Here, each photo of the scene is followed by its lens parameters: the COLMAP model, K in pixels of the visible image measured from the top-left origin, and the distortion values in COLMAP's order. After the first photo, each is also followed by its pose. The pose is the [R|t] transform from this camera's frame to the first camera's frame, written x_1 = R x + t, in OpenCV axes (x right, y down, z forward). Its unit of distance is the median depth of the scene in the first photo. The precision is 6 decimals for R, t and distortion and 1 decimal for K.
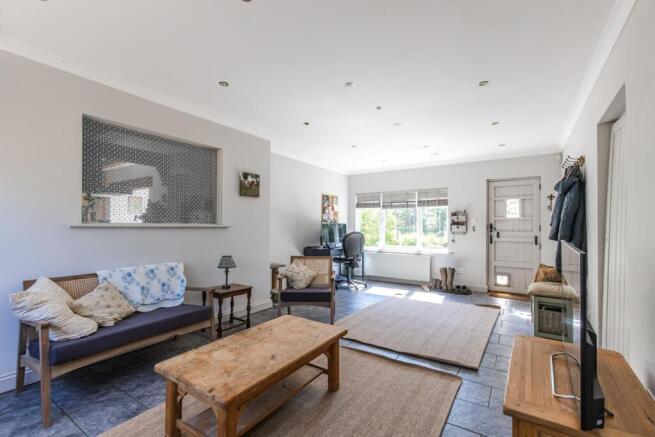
lens RADIAL K [[299.2, 0, 328.3], [0, 299.2, 221.0], [0, 0, 1]] dist [0.001402, 0.000519]
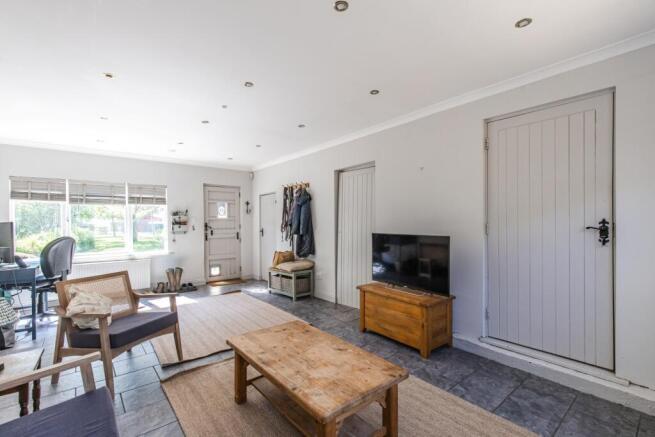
lens RADIAL K [[299.2, 0, 327.4], [0, 299.2, 220.6], [0, 0, 1]] dist [0.001402, 0.000519]
pose [[0.271999, 0.001163, 0.962297, -0.417906], [-0.007957, 0.999968, 0.001040, -0.005074], [-0.962265, -0.007940, 0.271999, 0.252832]]
